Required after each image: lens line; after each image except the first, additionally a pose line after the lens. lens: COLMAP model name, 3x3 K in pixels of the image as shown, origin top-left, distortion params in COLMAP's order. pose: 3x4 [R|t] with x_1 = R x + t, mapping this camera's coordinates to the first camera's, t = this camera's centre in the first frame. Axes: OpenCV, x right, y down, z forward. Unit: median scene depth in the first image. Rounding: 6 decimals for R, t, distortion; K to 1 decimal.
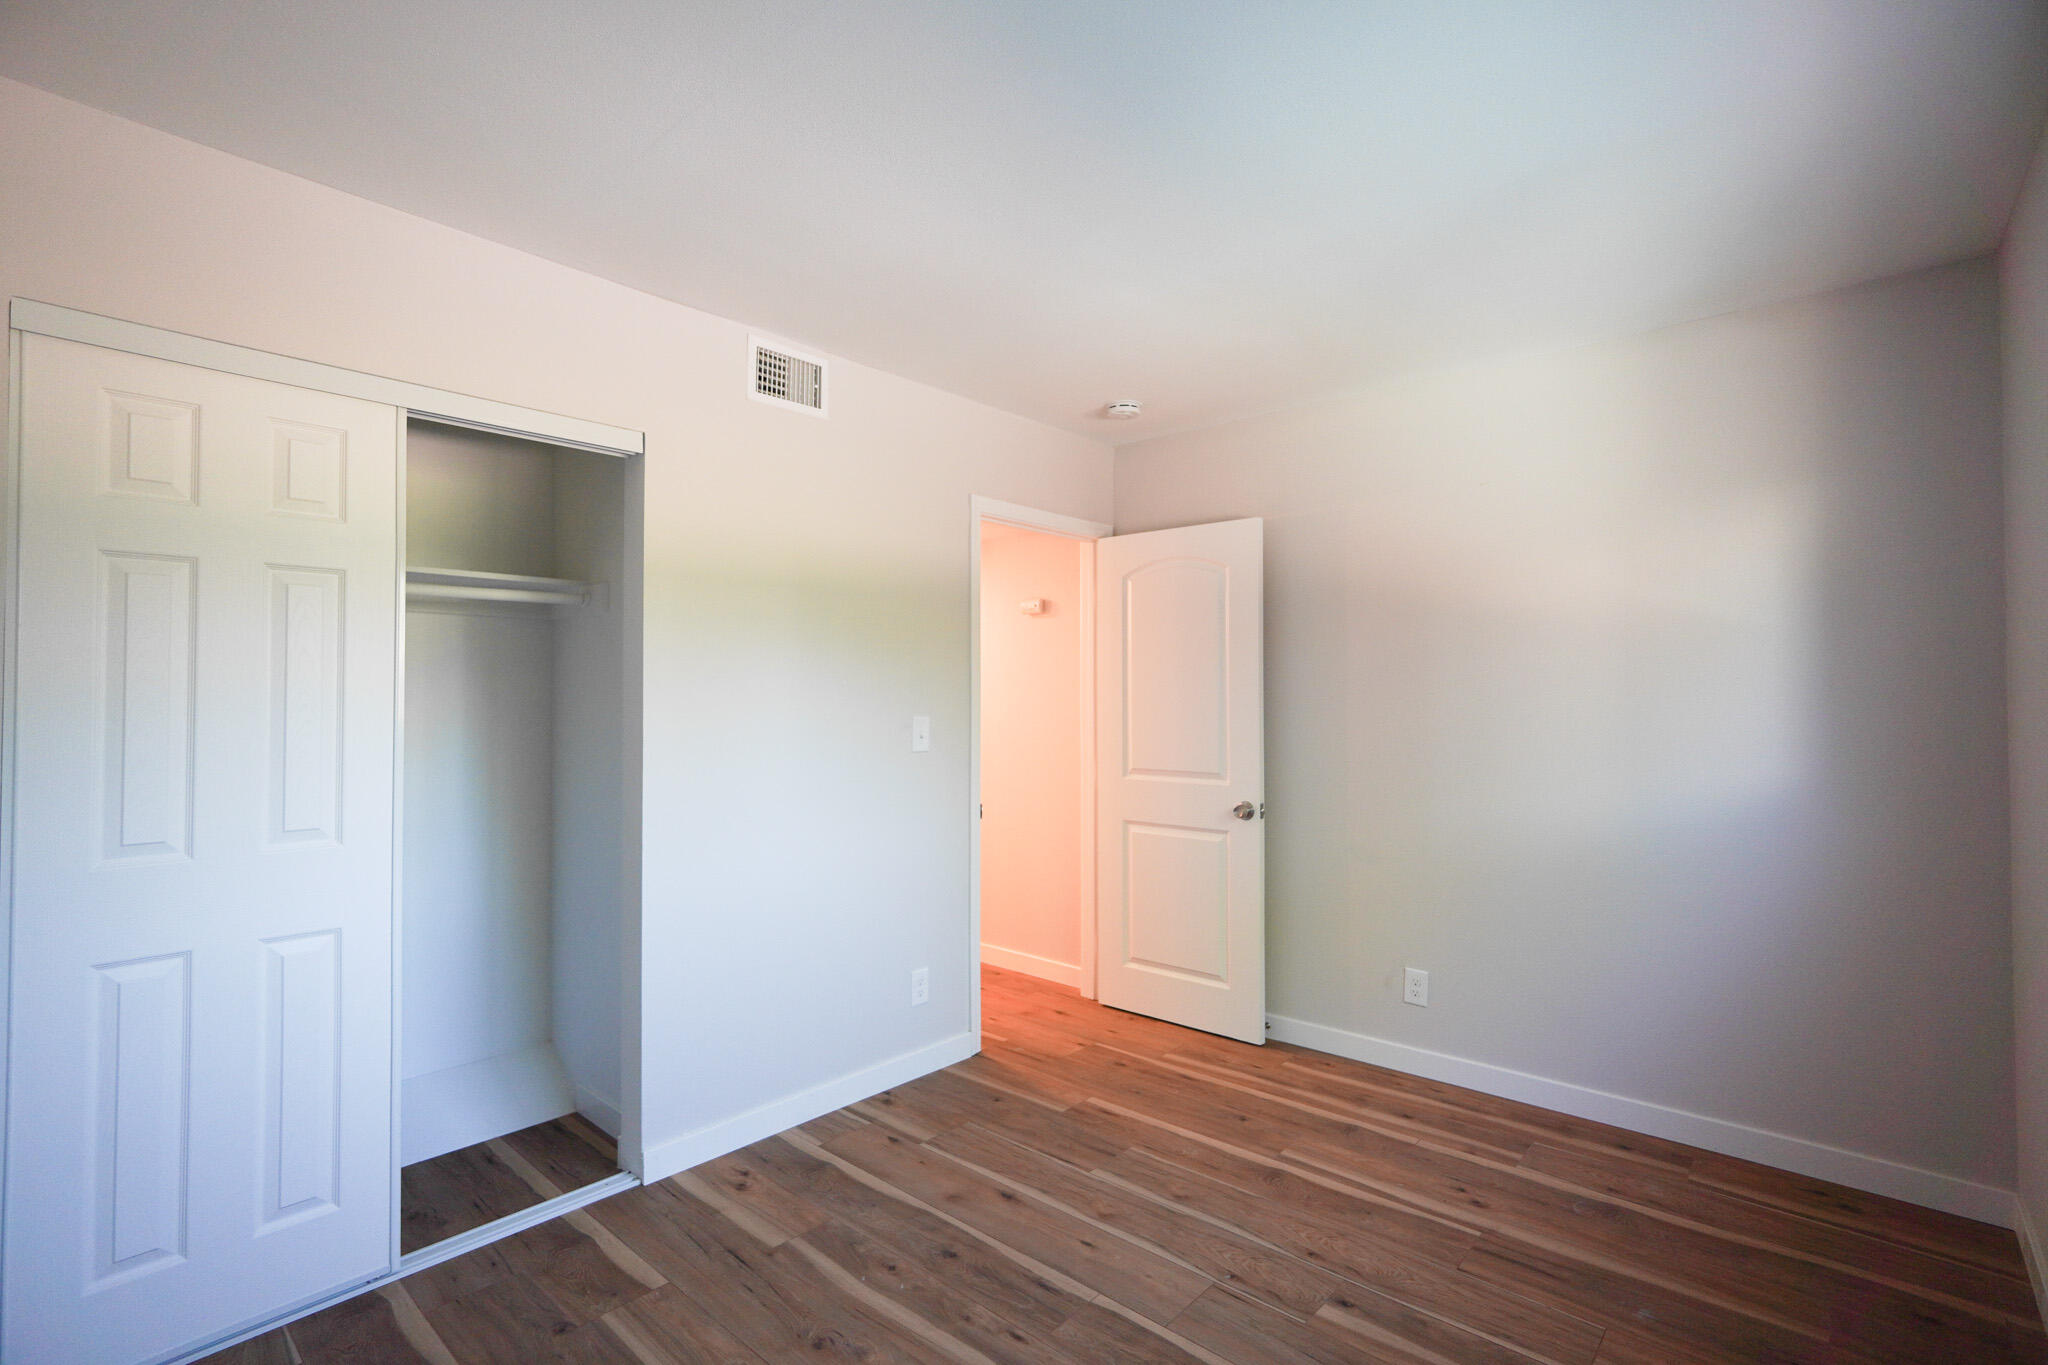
lens RADIAL K [[936.3, 0, 1022.9], [0, 936.3, 681.0], [0, 0, 1]] dist [-0.020527, 0.009958]
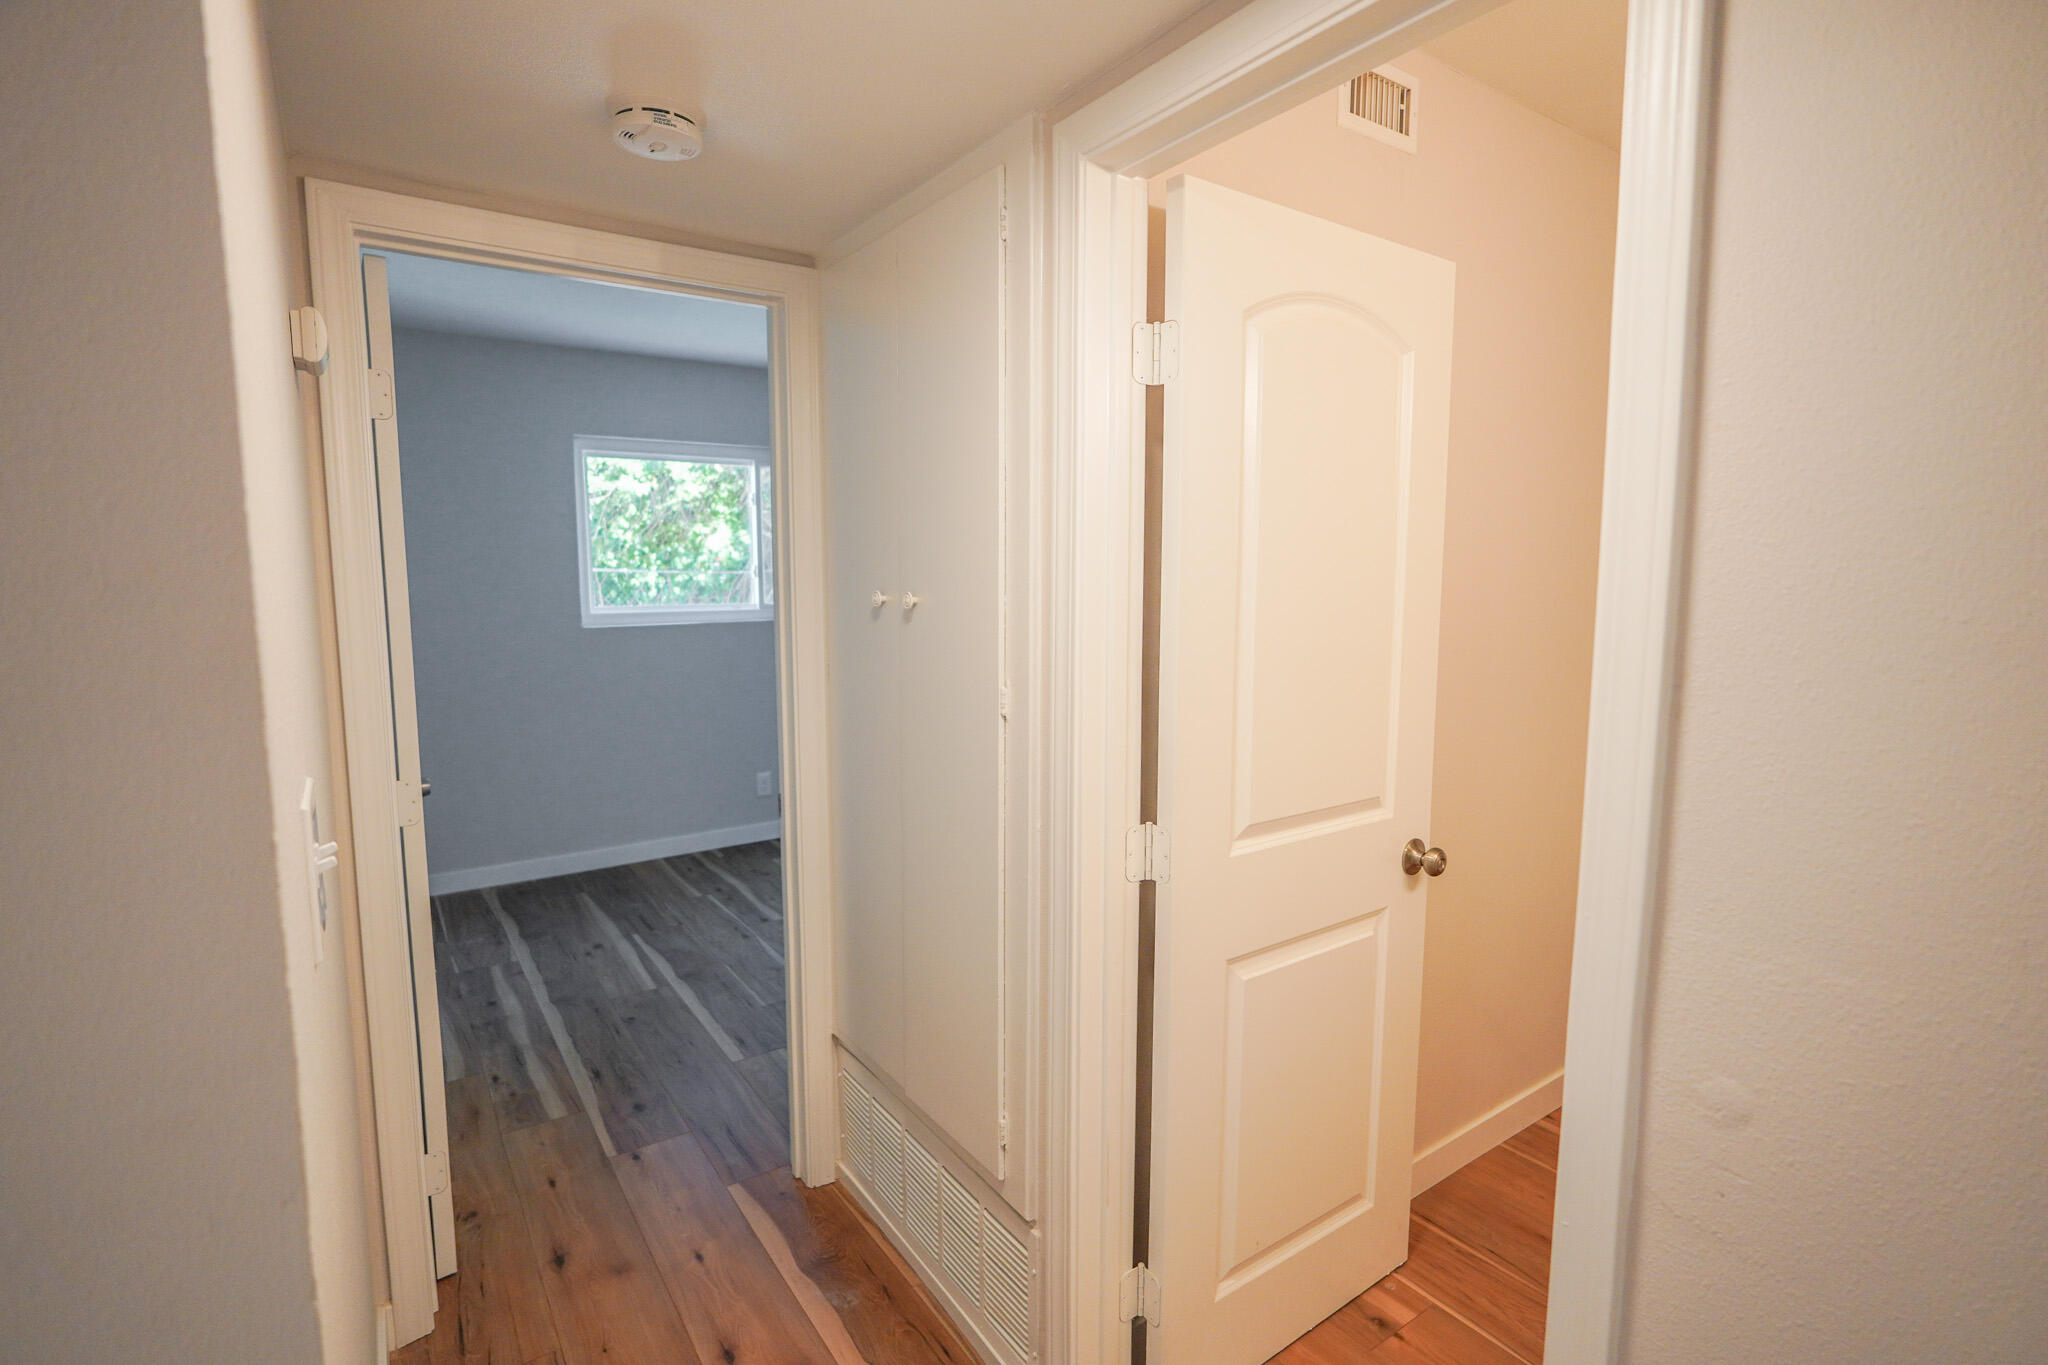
lens RADIAL K [[936.3, 0, 1022.9], [0, 936.3, 681.0], [0, 0, 1]] dist [-0.020527, 0.009958]
pose [[-0.975029, -0.024914, 0.220674, -0.446522], [-0.004202, 0.995579, 0.093838, -0.001290], [-0.222036, 0.090567, -0.970823, 2.058734]]
